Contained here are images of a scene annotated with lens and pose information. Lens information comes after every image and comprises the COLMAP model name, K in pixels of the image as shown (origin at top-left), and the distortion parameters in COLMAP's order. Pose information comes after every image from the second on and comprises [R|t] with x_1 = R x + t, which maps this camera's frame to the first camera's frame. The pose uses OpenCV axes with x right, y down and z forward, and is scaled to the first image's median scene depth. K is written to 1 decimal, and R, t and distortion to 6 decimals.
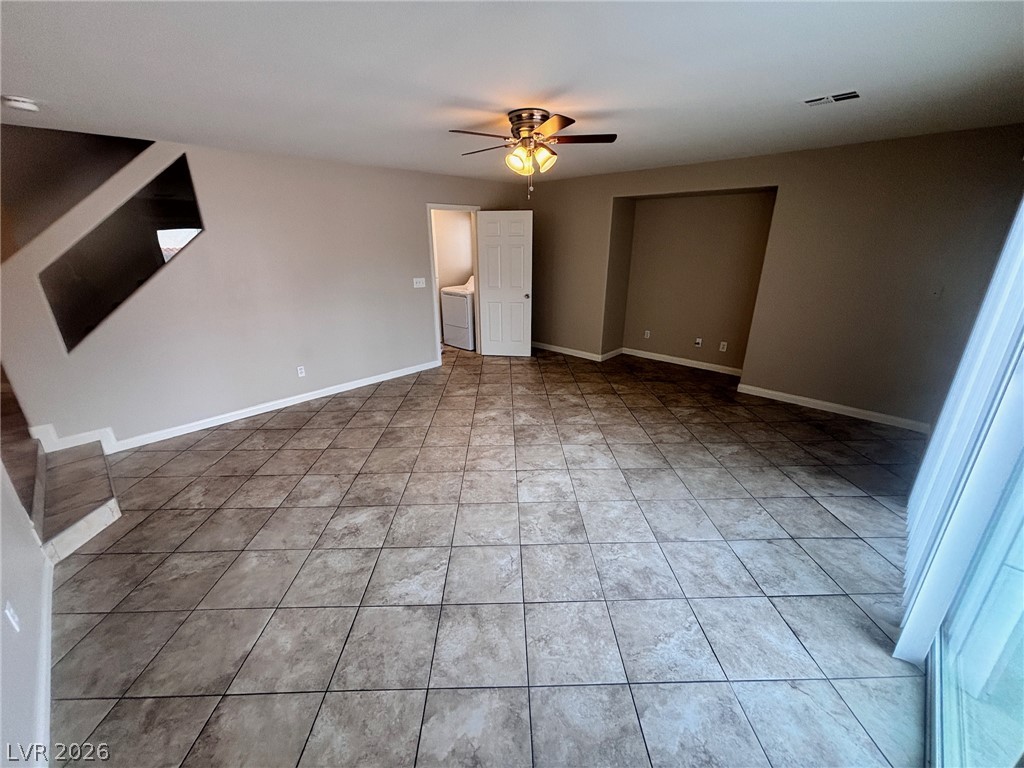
lens RADIAL K [[410.9, 0, 512.0], [0, 410.9, 384.0], [0, 0, 1]] dist [-0.001293, -0.000312]
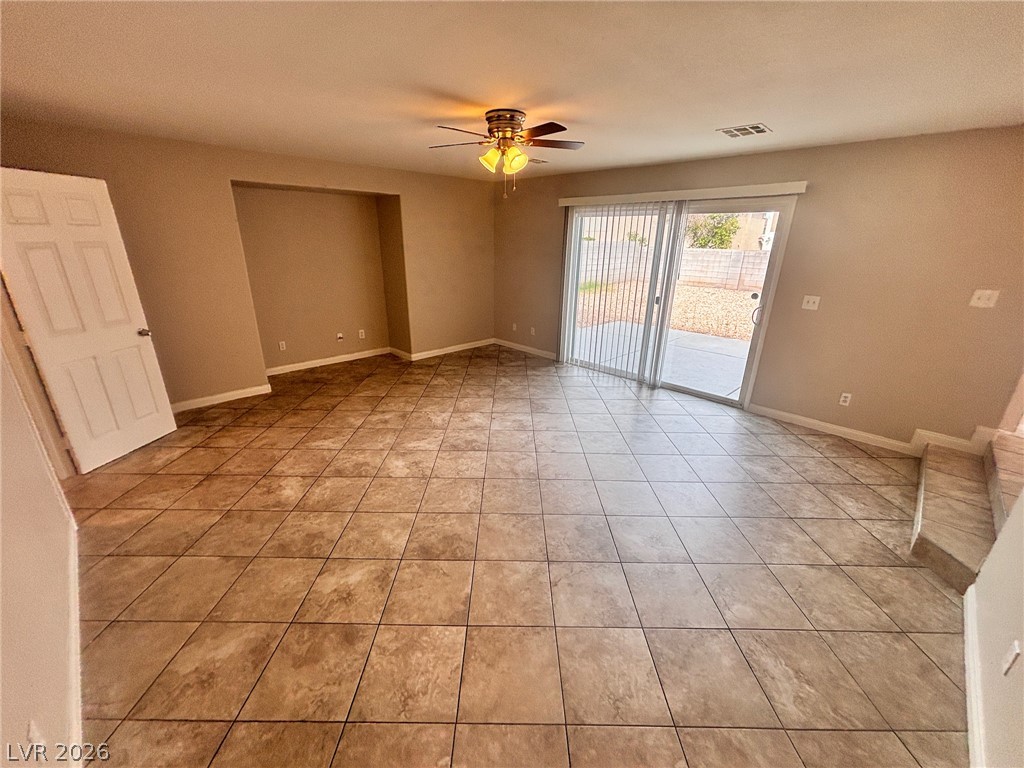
lens RADIAL K [[415.1, 0, 513.1], [0, 415.1, 379.5], [0, 0, 1]] dist [-0.001557, 0.000219]
pose [[0.012871, -0.316466, 0.948517, -0.728076], [0.321003, 0.899693, 0.295820, -0.227901], [-0.946991, 0.300670, 0.113166, 0.667332]]
